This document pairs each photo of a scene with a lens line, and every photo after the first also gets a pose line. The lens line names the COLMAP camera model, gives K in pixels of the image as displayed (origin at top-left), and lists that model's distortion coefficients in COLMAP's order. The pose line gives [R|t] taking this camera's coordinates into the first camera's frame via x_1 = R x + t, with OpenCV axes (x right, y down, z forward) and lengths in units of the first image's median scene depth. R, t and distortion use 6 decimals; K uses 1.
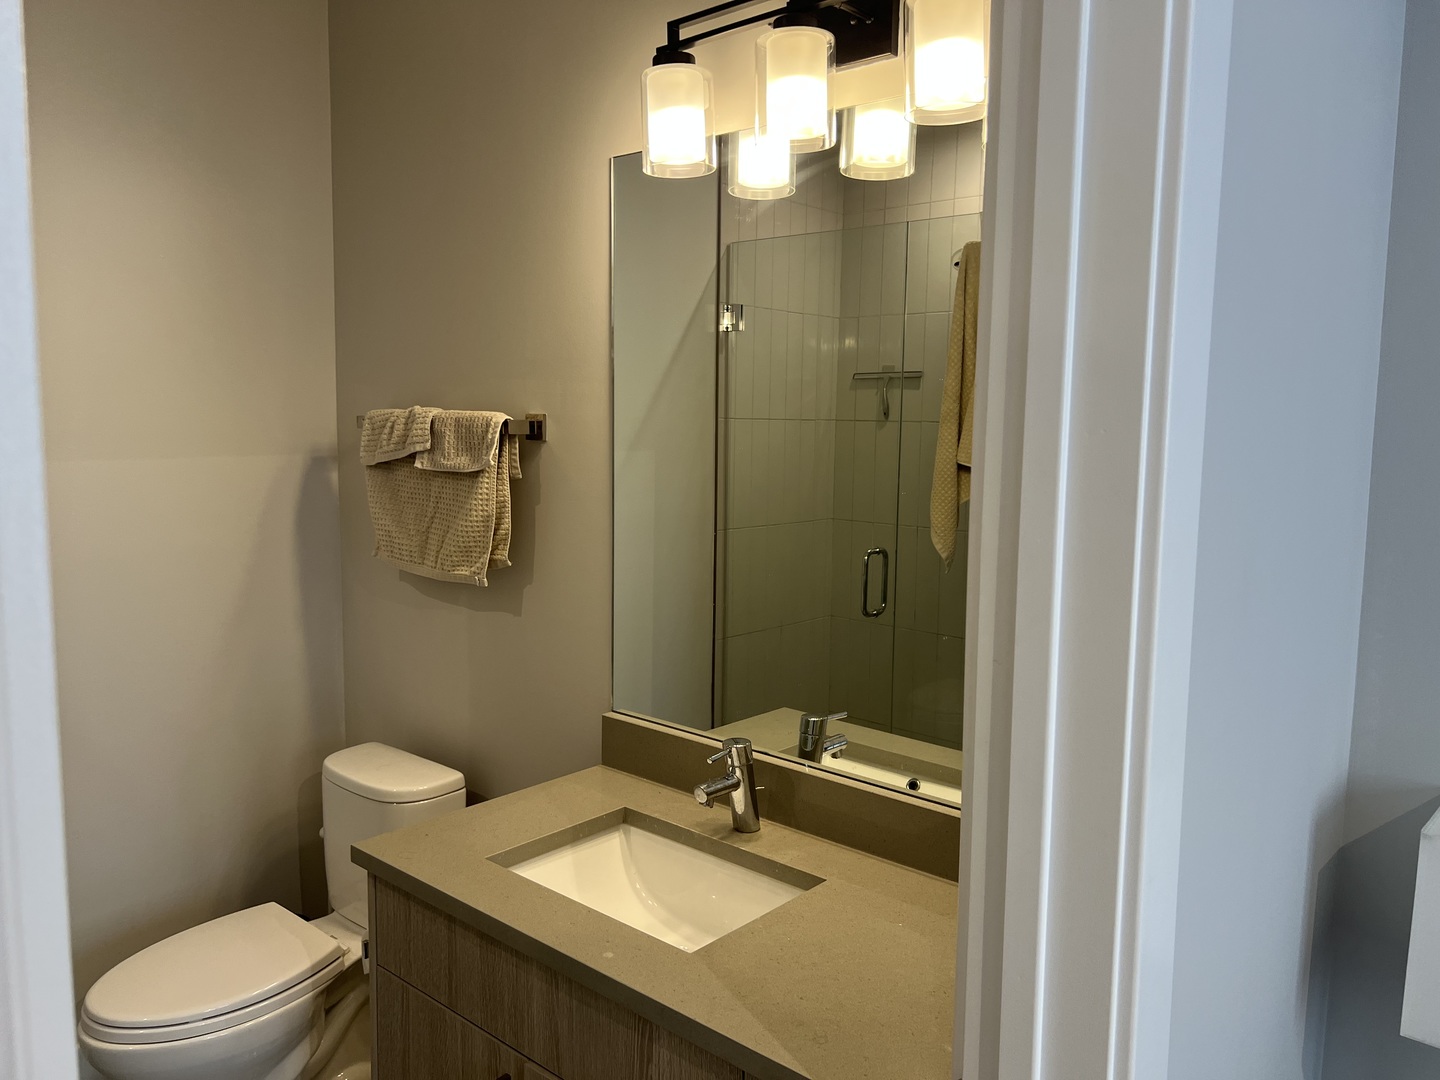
lens RADIAL K [[1088.2, 0, 723.8], [0, 1088.2, 538.5], [0, 0, 1]] dist [0.043923, -0.016297]
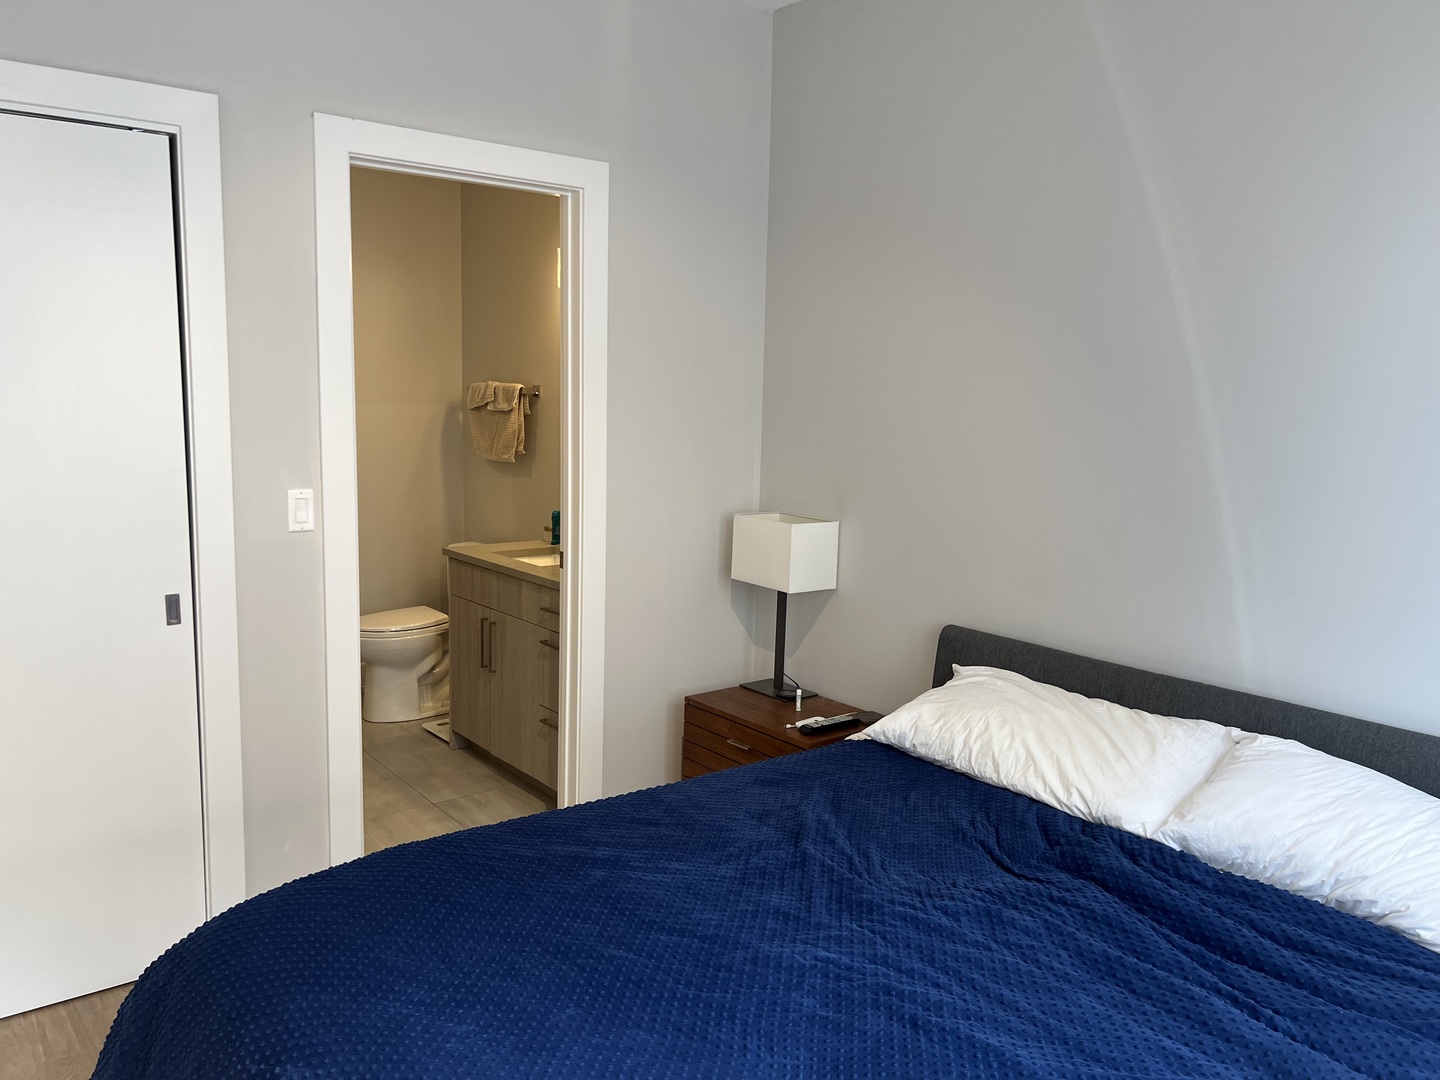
lens RADIAL K [[1088.2, 0, 717.5], [0, 1088.2, 543.0], [0, 0, 1]] dist [0.043923, -0.016297]
pose [[0.982552, 0.037475, -0.182176, 0.600853], [-0.033873, 0.999165, 0.022846, 0.142888], [0.182880, -0.016277, 0.983001, -1.113185]]
